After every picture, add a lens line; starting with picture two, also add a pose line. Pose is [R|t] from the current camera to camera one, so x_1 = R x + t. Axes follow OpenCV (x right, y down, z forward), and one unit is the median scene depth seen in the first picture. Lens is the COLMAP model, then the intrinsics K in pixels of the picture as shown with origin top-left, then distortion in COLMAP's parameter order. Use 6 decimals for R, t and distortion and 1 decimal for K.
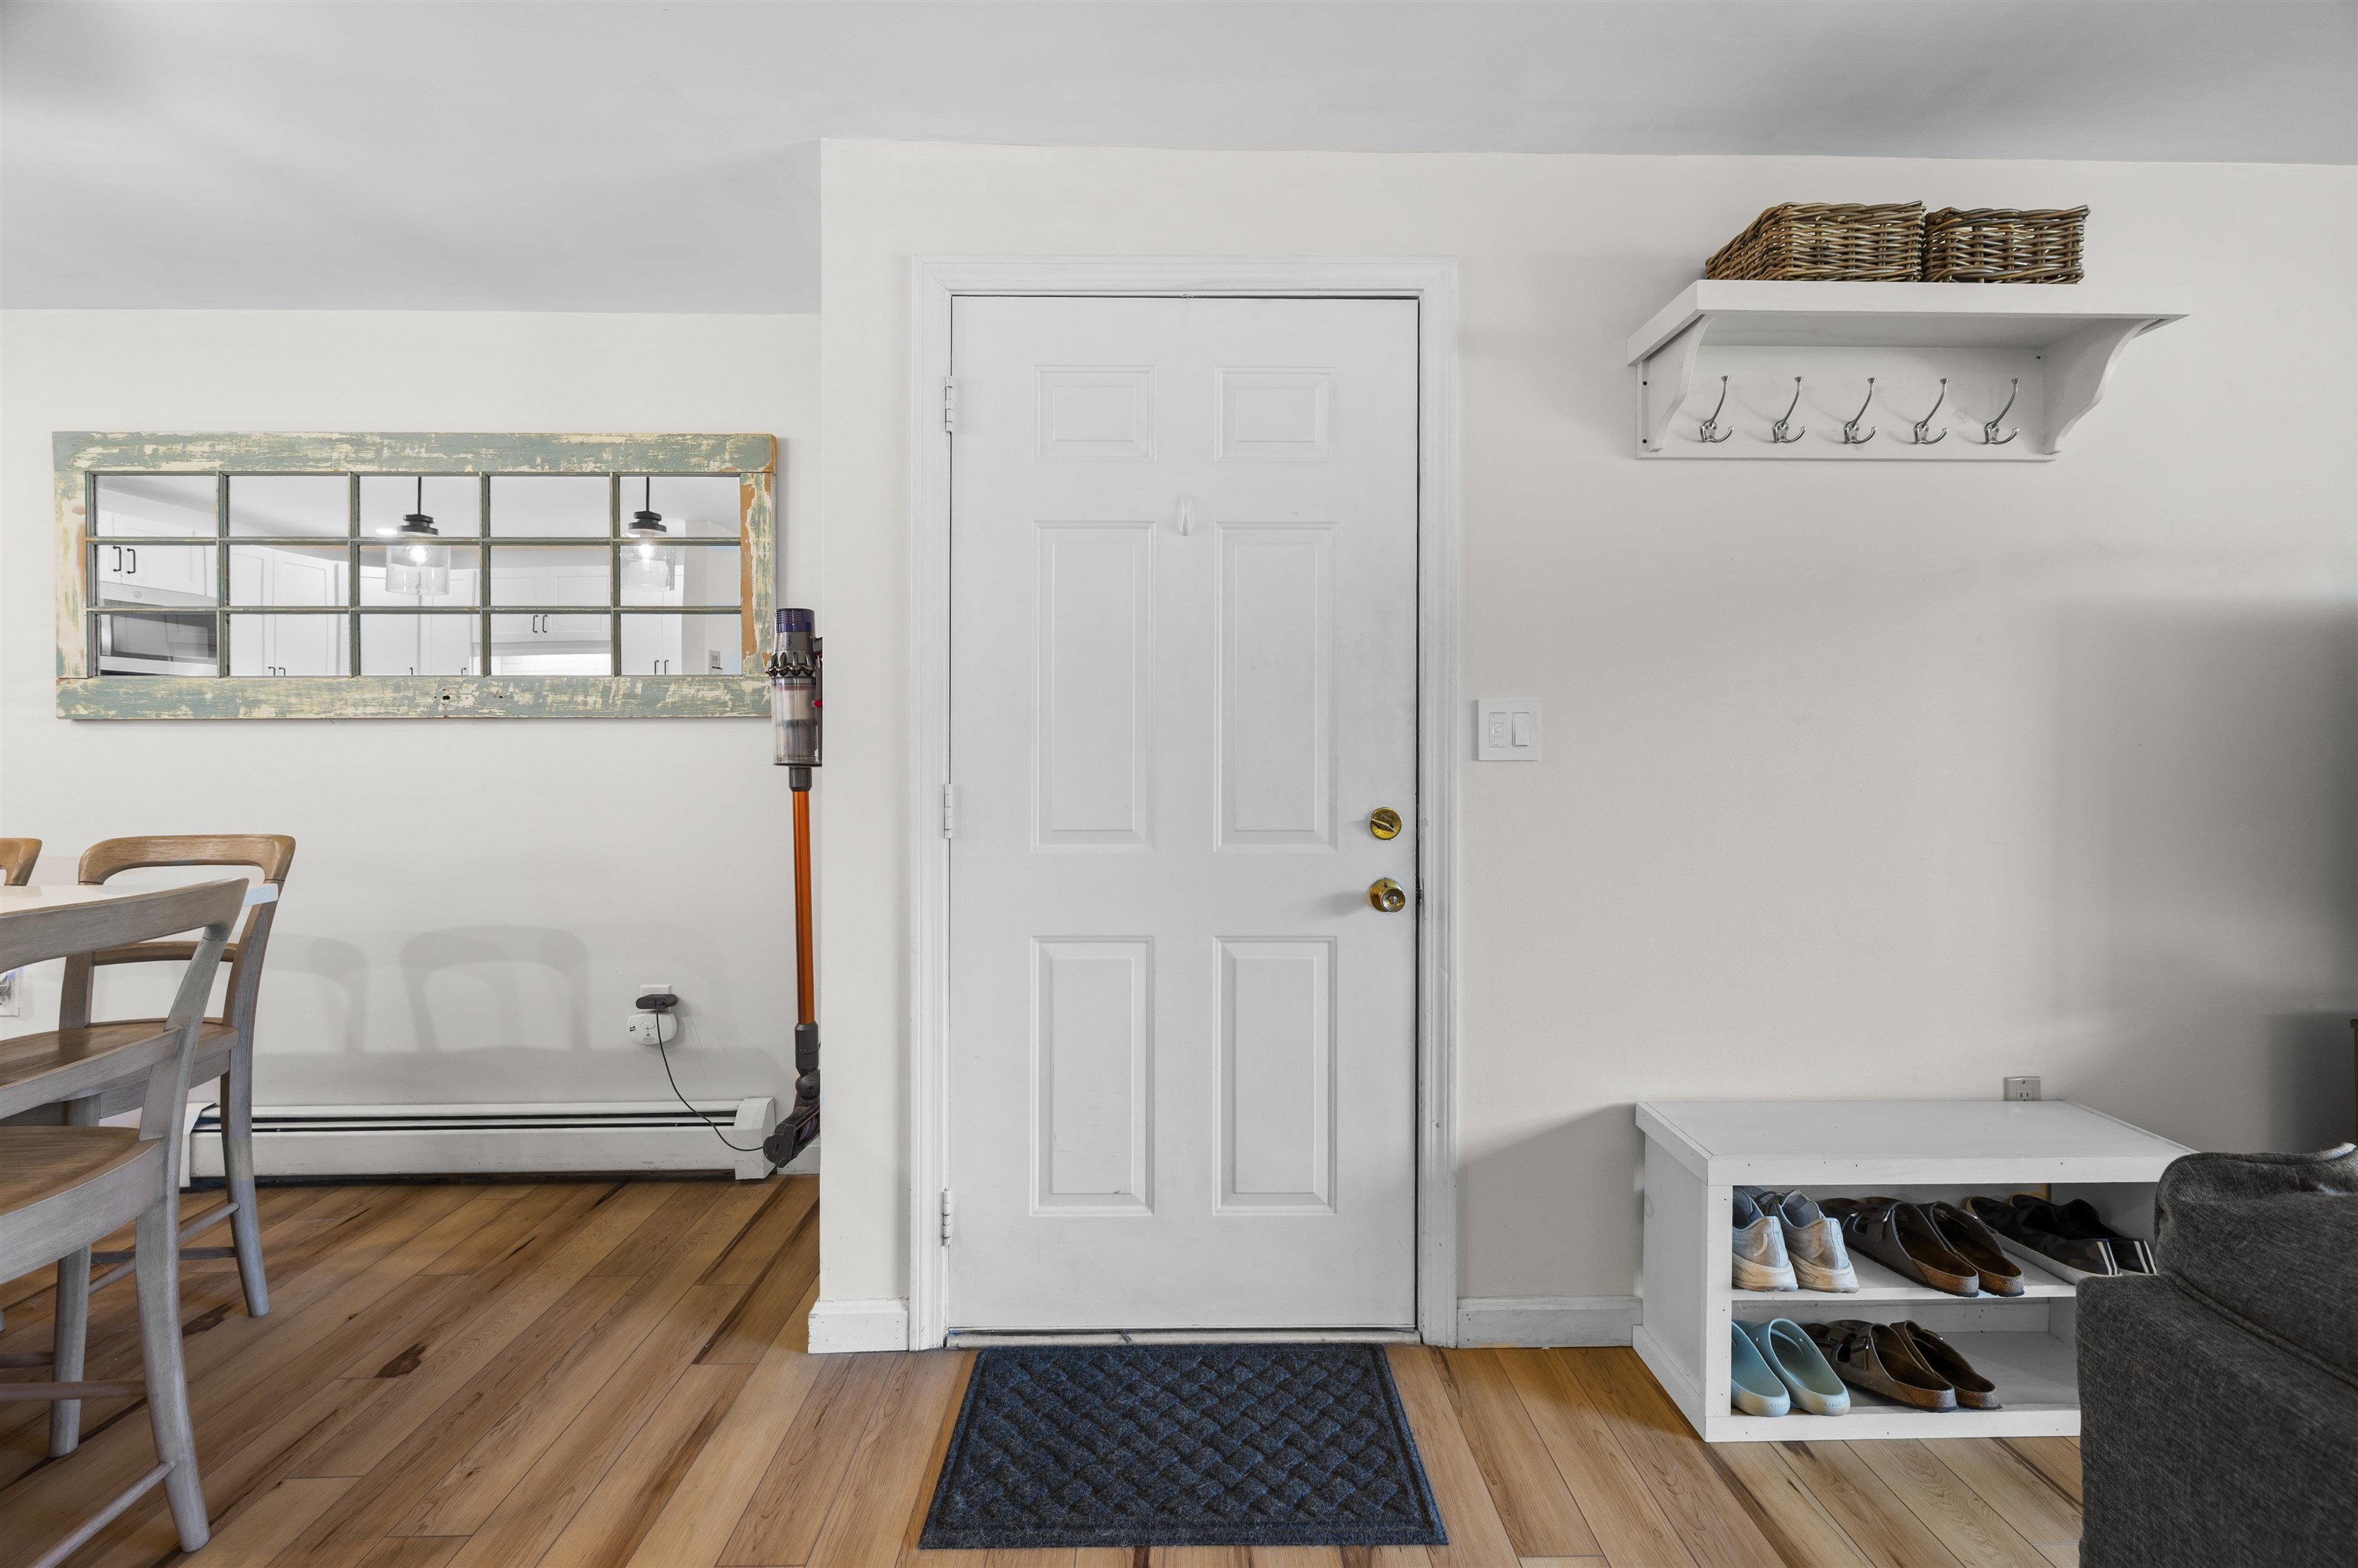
lens RADIAL K [[984.3, 0, 1189.5], [0, 984.3, 724.5], [0, 0, 1]] dist [-0.001096, -0.000465]
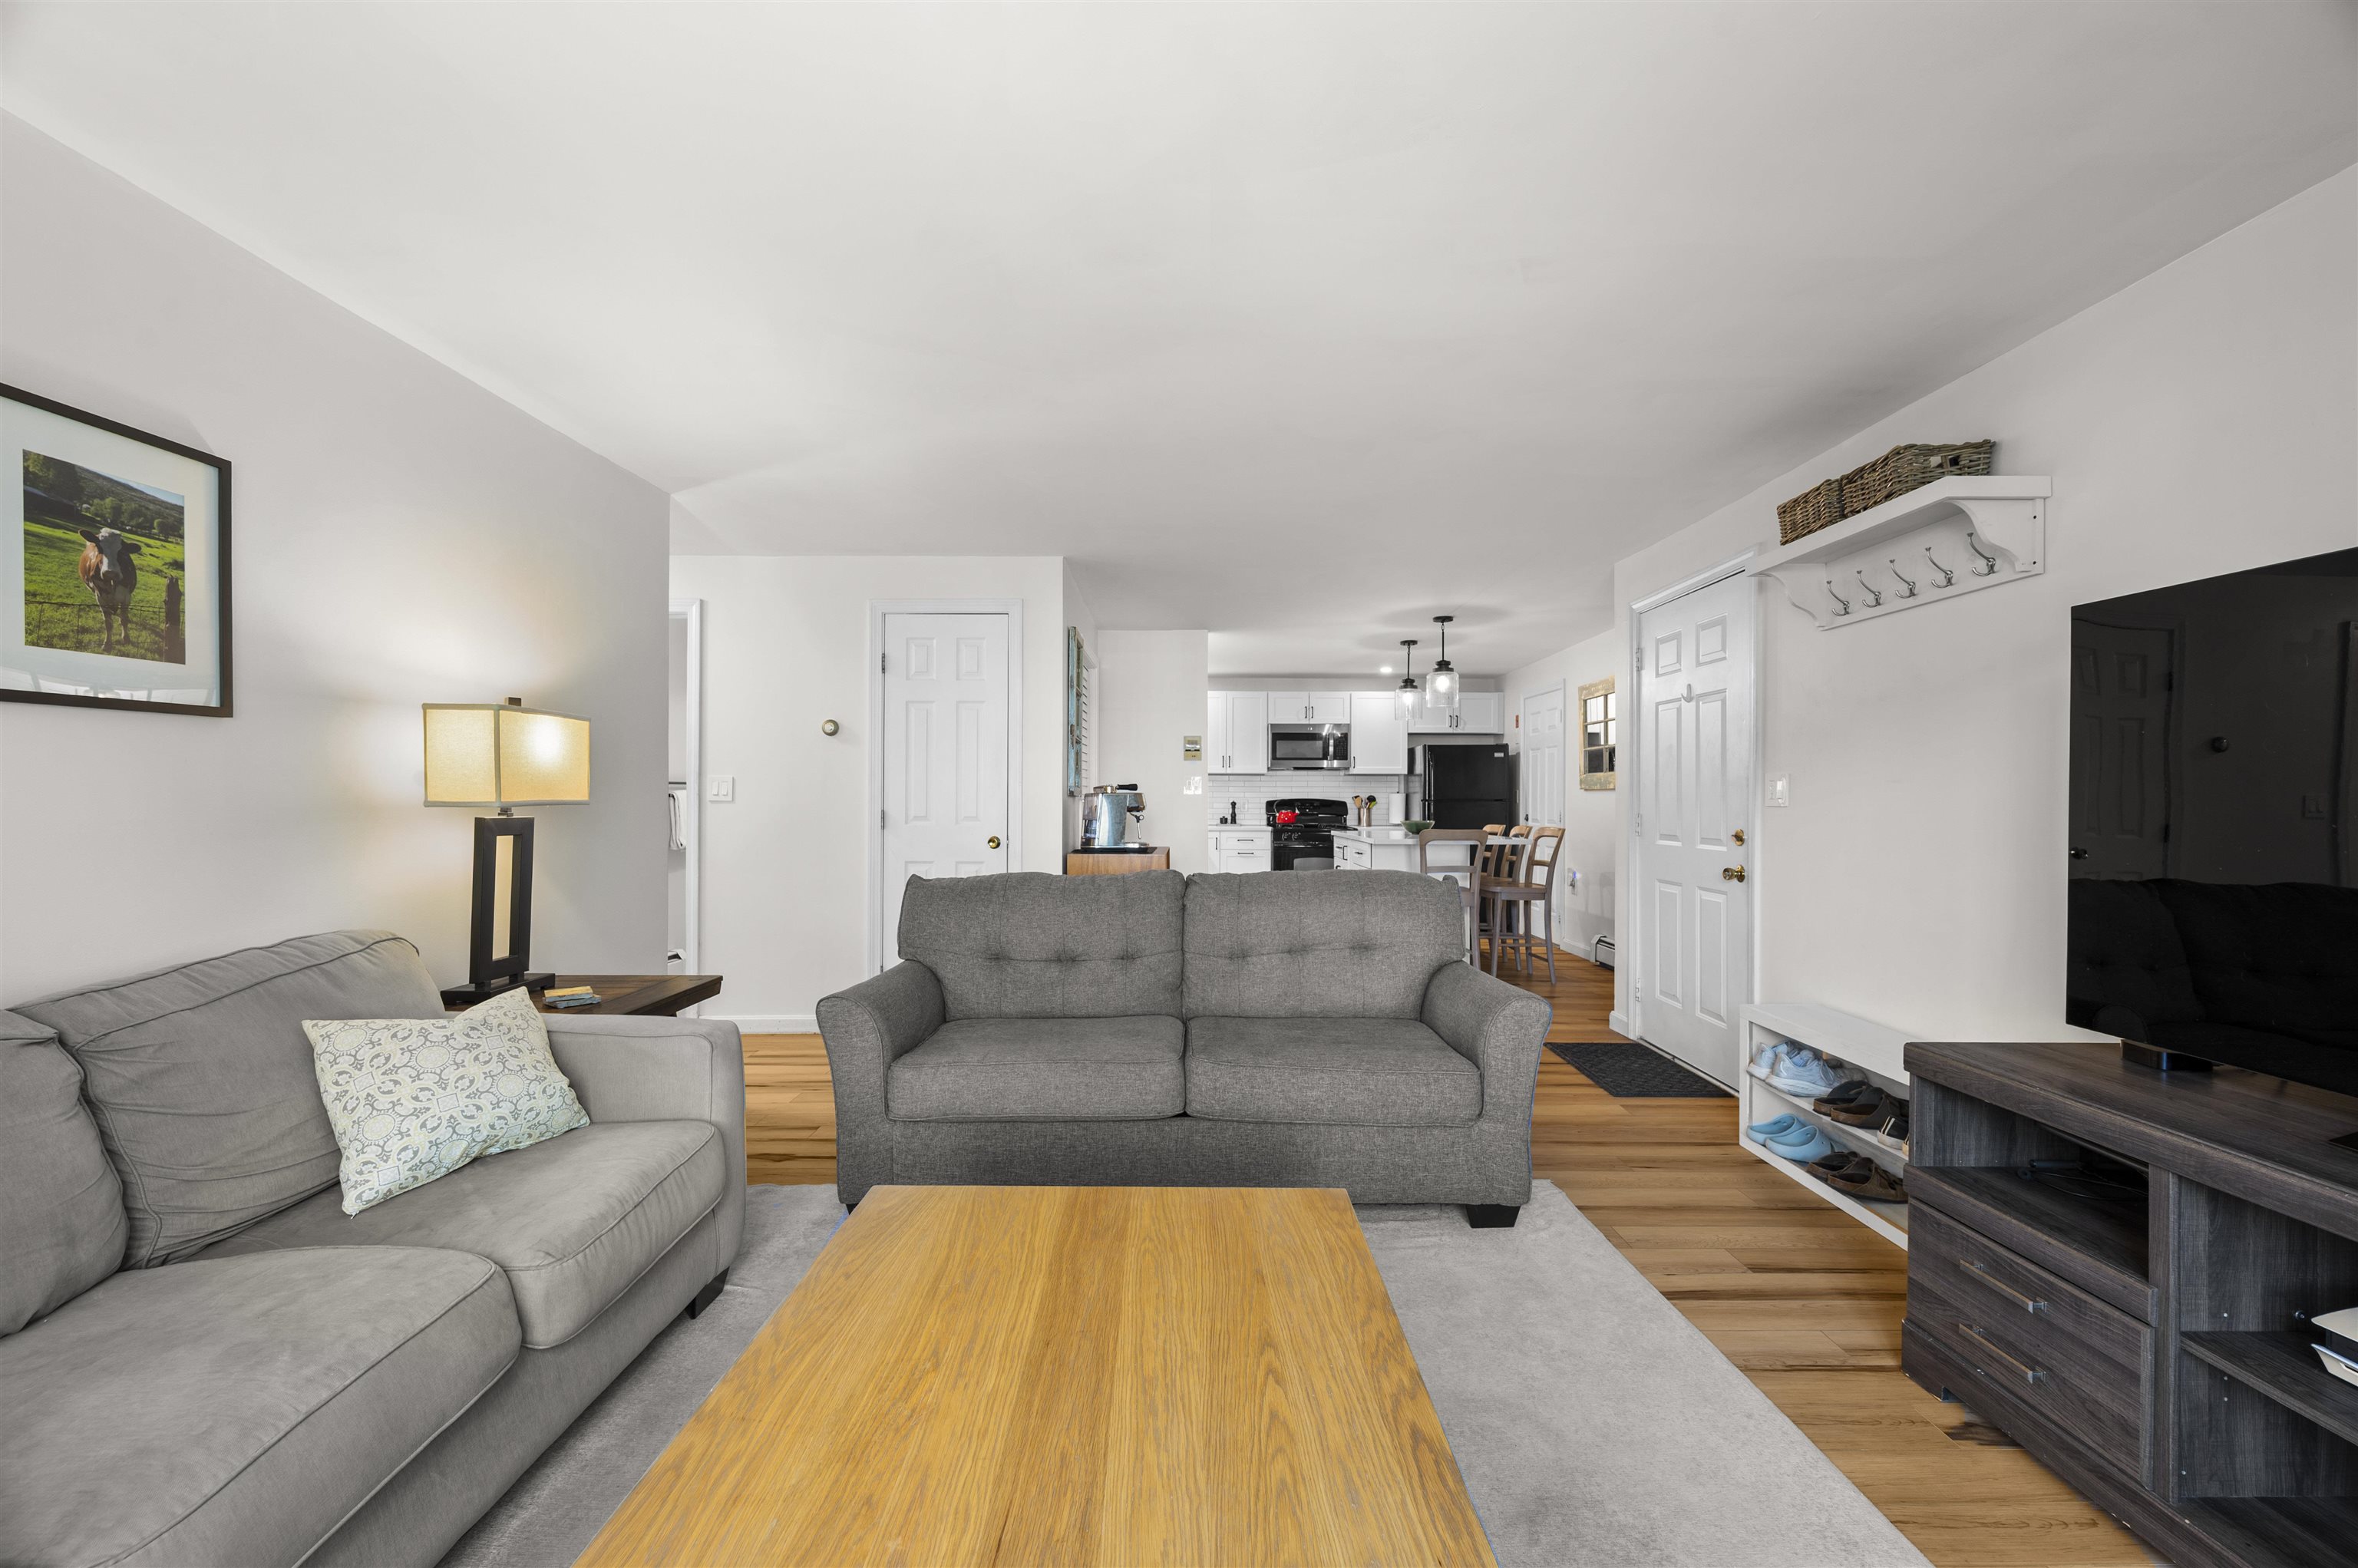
lens RADIAL K [[960.0, 0, 1188.6], [0, 960.0, 794.8], [0, 0, 1]] dist [0.003756, 0.000135]
pose [[-0.021893, -0.001582, -0.999759, 1.945853], [0.005279, 0.999985, -0.001698, 0.010689], [0.999746, -0.005315, -0.021884, -0.059381]]
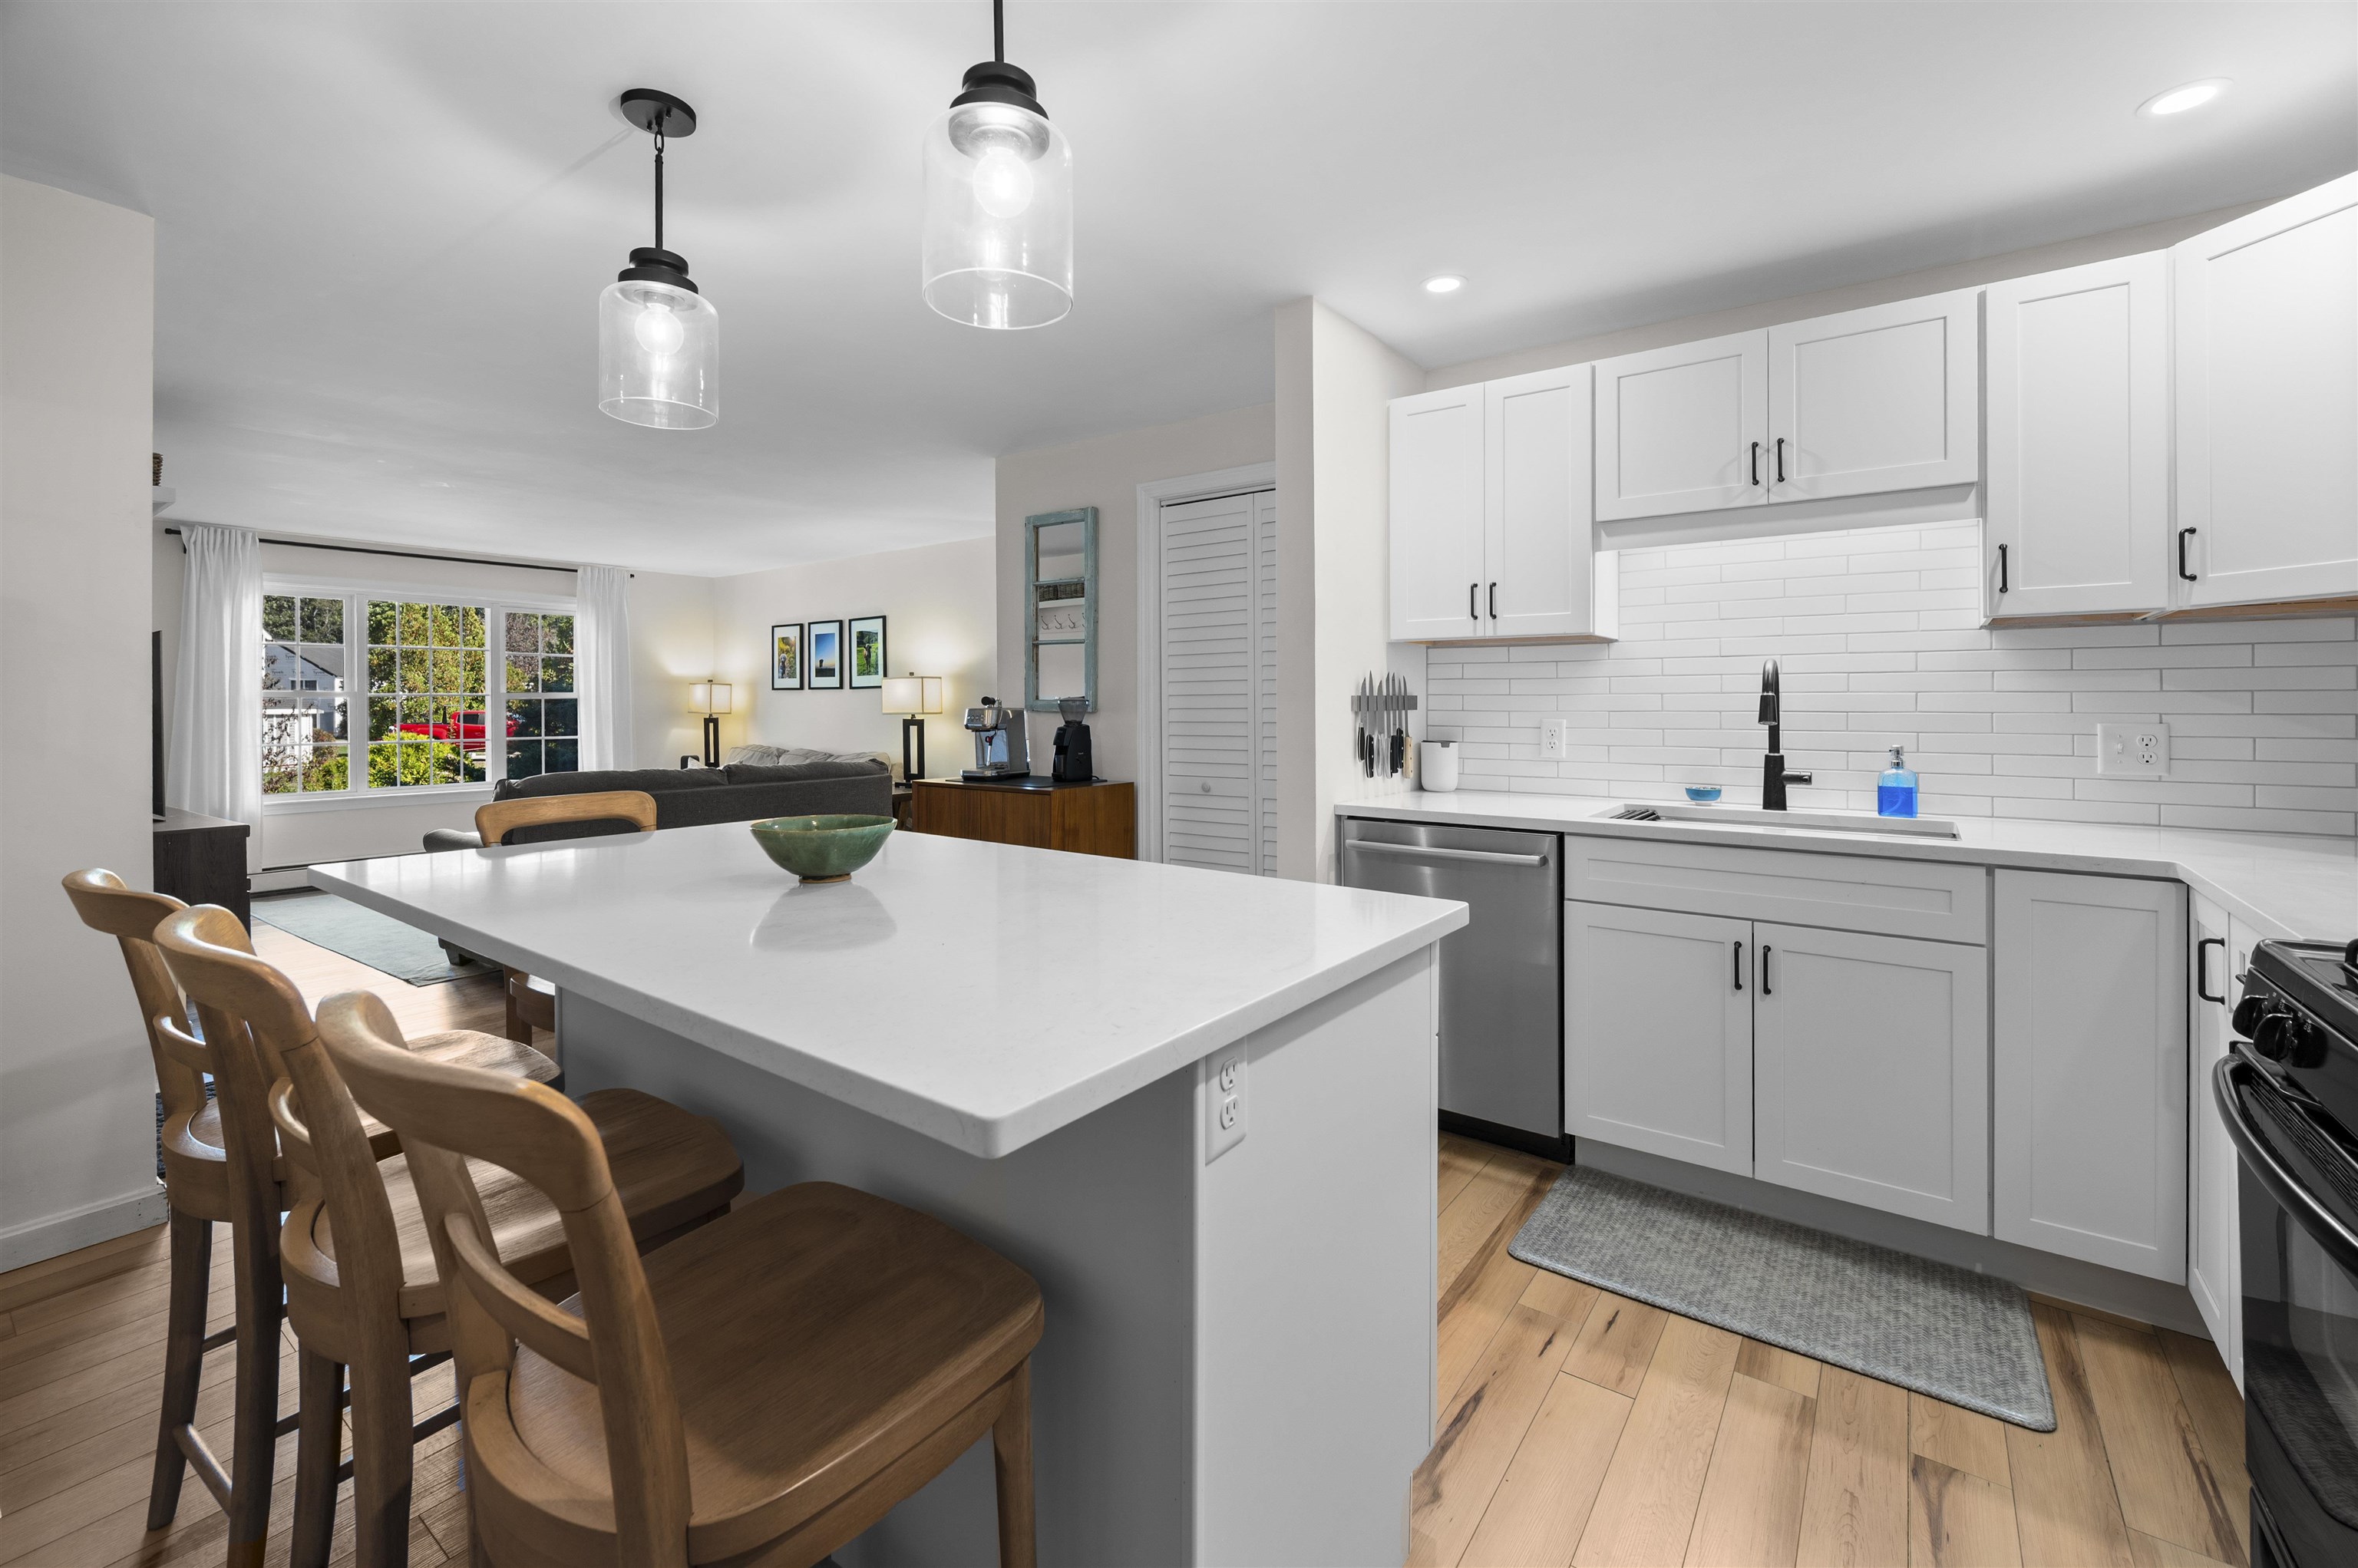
lens RADIAL K [[984.3, 0, 1181.5], [0, 984.3, 711.8], [0, 0, 1]] dist [-0.001096, -0.000465]
pose [[-0.791868, -0.000026, 0.610692, -1.860414], [0.000987, 0.999999, 0.001323, 0.006399], [-0.610692, 0.001651, -0.791867, 1.047453]]
